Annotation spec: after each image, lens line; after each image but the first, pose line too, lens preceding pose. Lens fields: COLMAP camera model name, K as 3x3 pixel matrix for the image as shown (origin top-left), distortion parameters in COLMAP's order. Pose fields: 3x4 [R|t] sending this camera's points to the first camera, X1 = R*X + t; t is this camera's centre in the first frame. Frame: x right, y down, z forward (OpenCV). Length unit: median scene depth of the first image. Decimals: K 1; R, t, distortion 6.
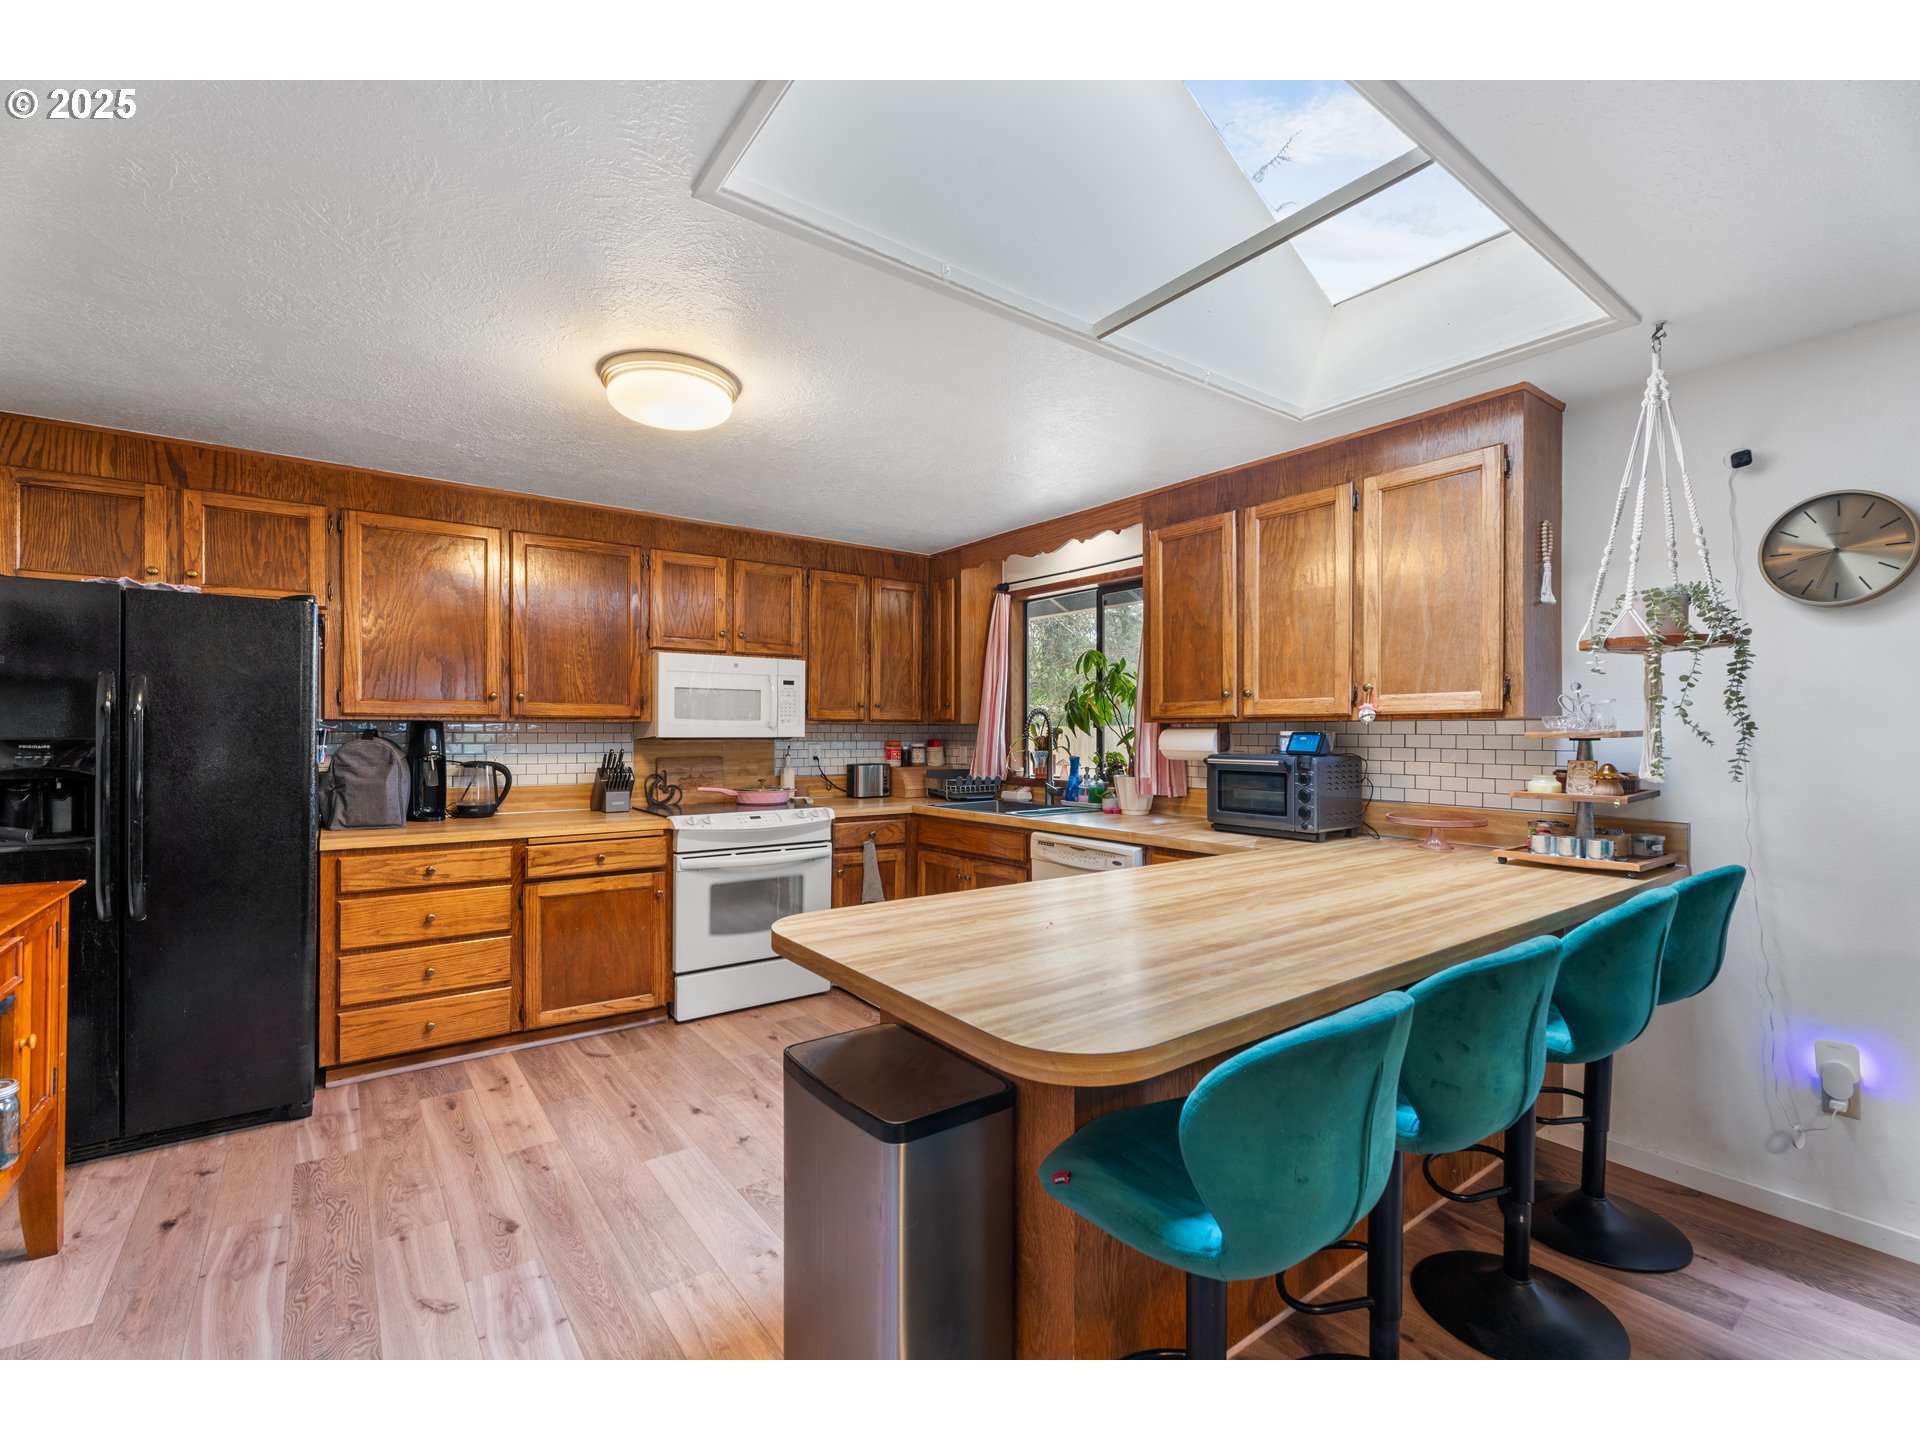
lens RADIAL K [[849.4, 0, 961.5], [0, 849.4, 725.2], [0, 0, 1]] dist [-0.003222, 0.000401]
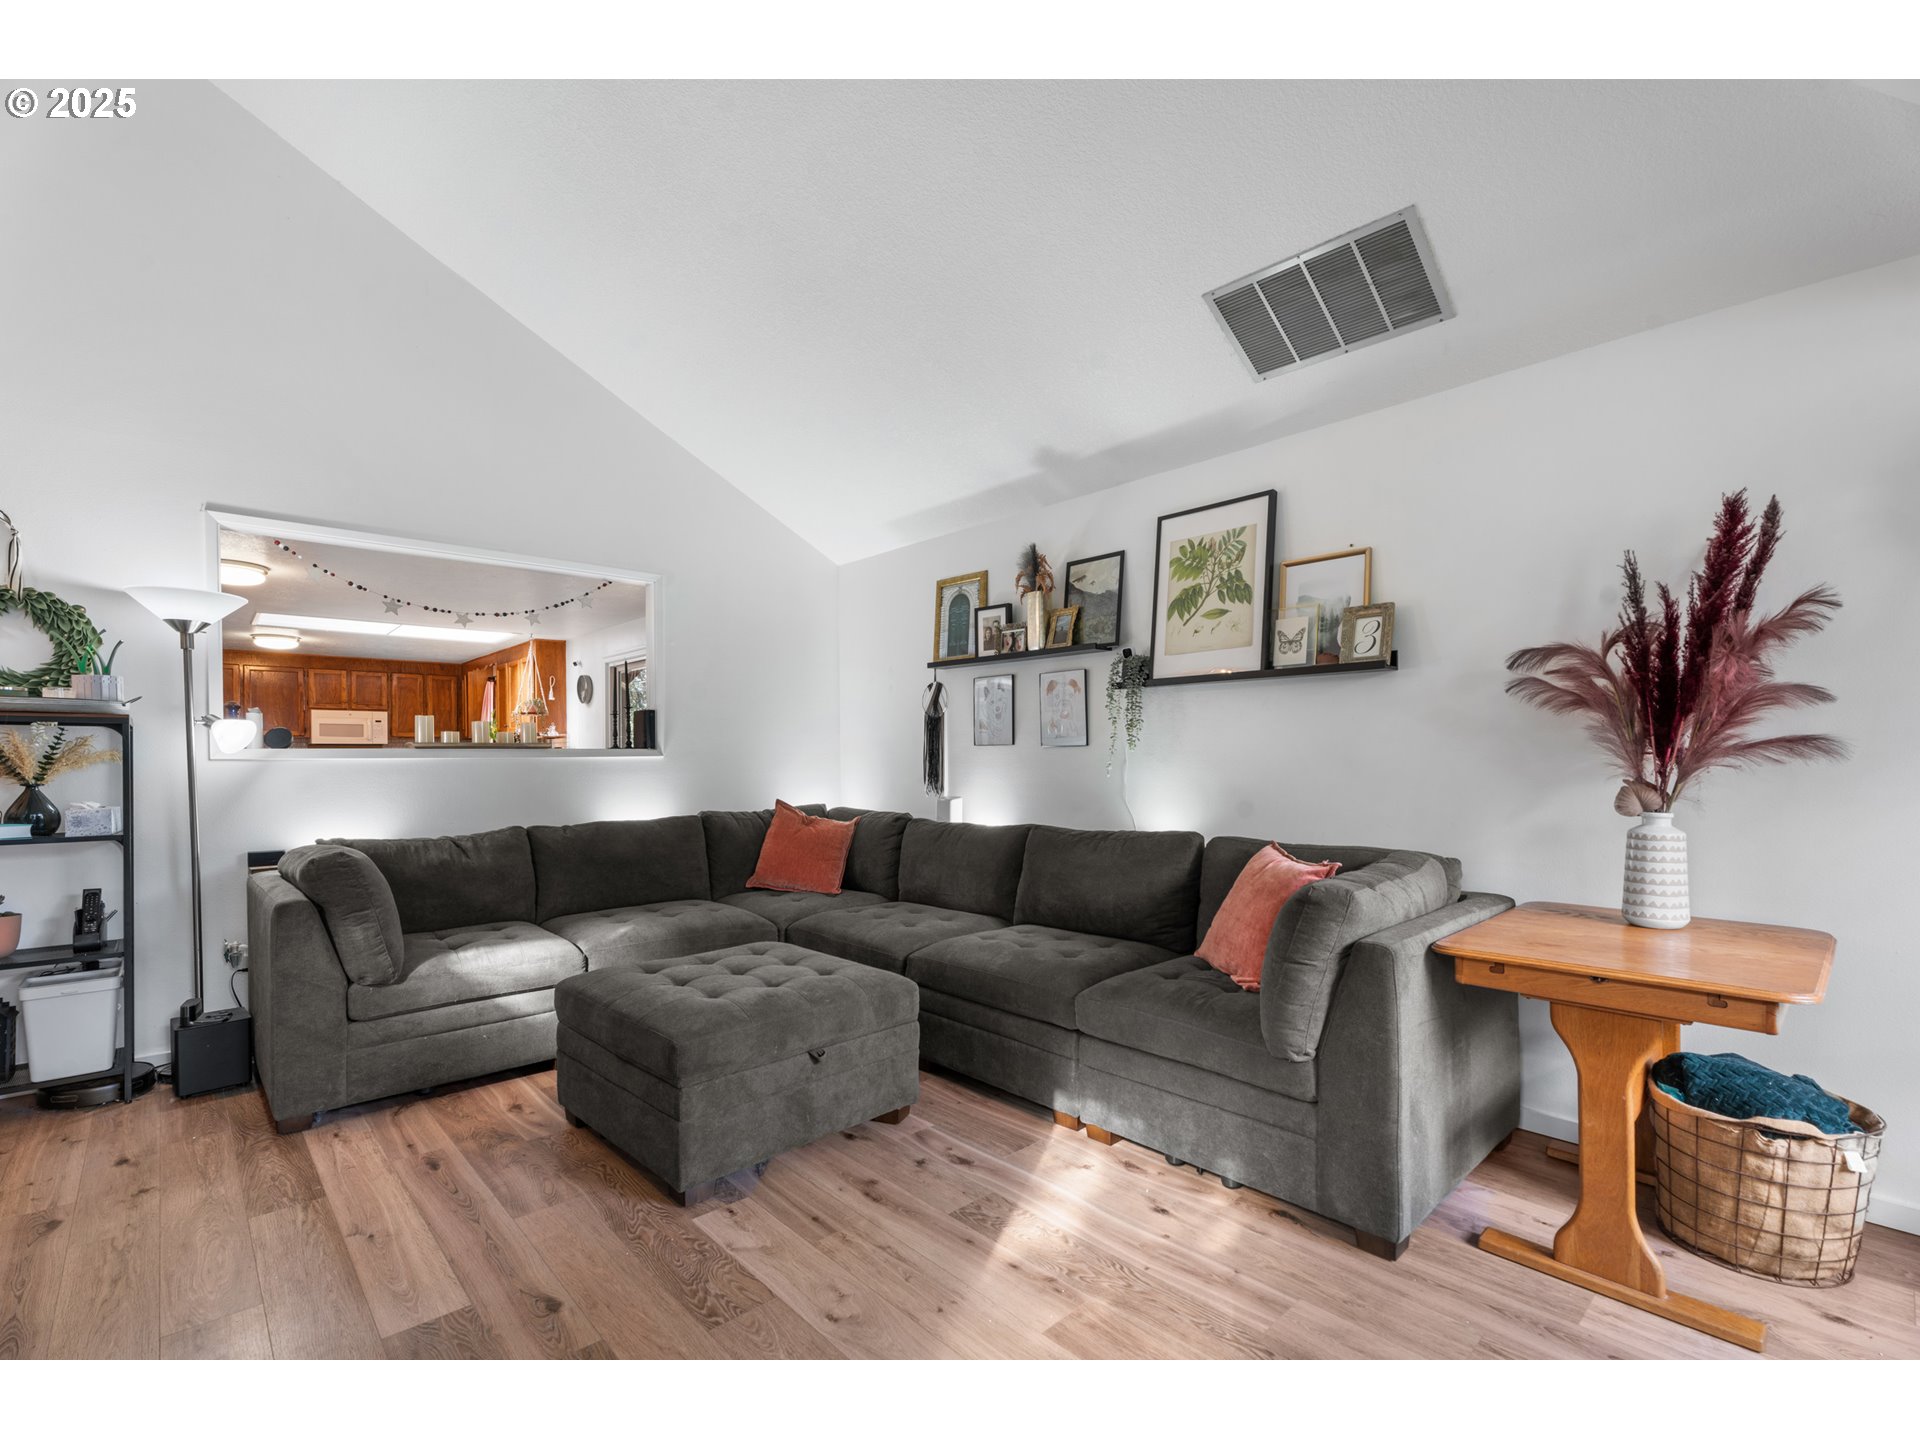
lens RADIAL K [[849.4, 0, 958.0], [0, 849.4, 740.9], [0, 0, 1]] dist [-0.003222, 0.000401]
pose [[0.993122, -0.006923, 0.116882, 1.299544], [0.008001, 0.999930, -0.008754, 0.045359], [-0.116813, 0.009629, 0.993107, -1.786955]]
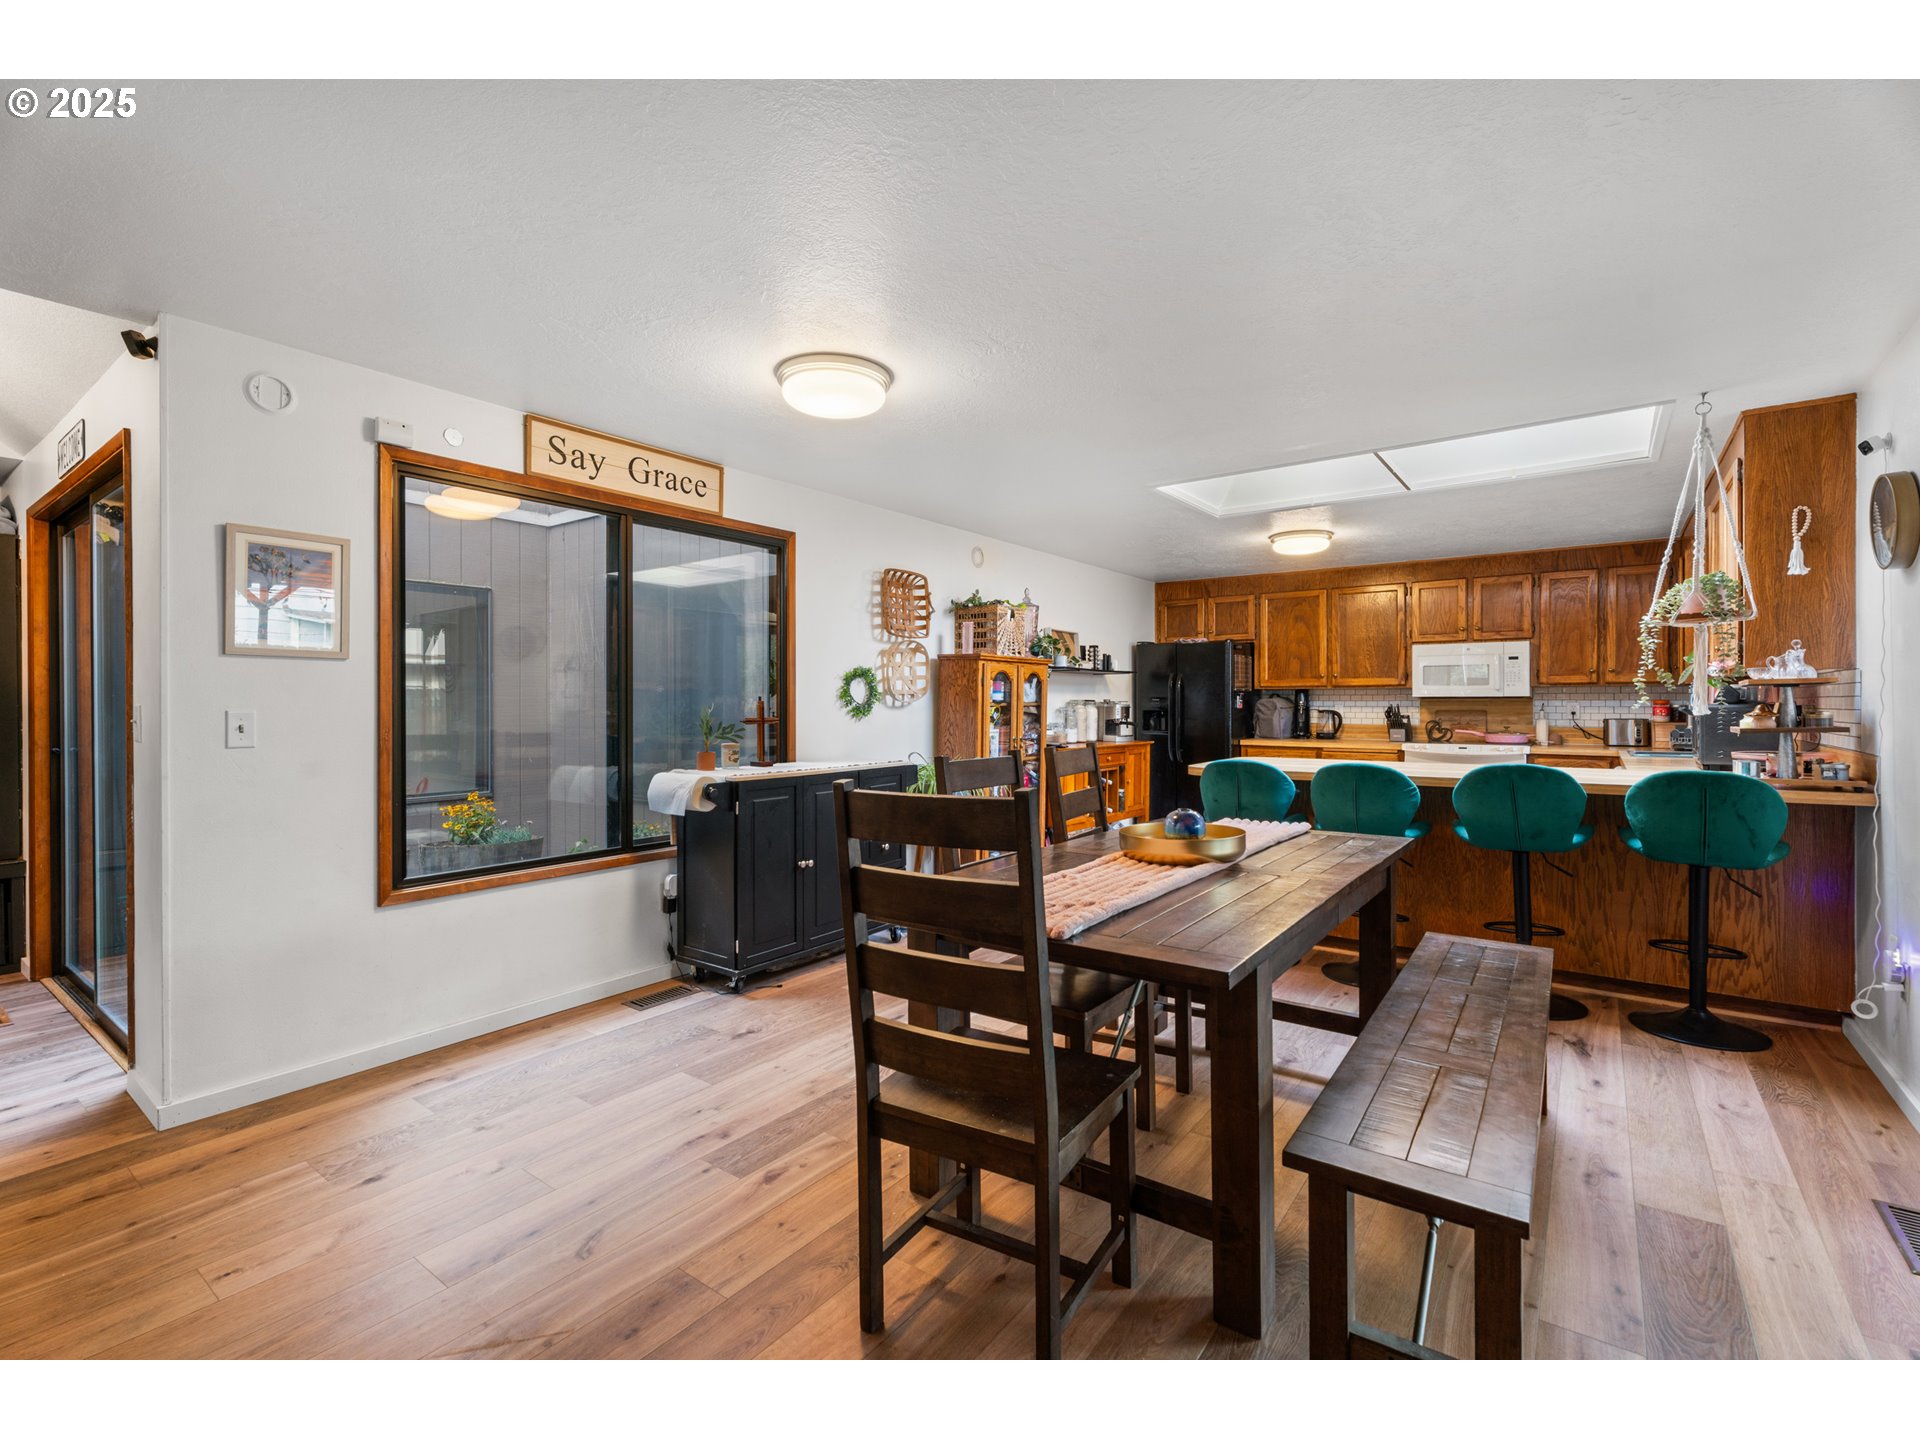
lens RADIAL K [[849.4, 0, 961.5], [0, 849.4, 702.1], [0, 0, 1]] dist [-0.003222, 0.000401]
pose [[0.287573, -0.003387, -0.957753, 1.008007], [0.008474, 0.999964, -0.000992, 0.019345], [0.957721, -0.007830, 0.287591, -0.331642]]
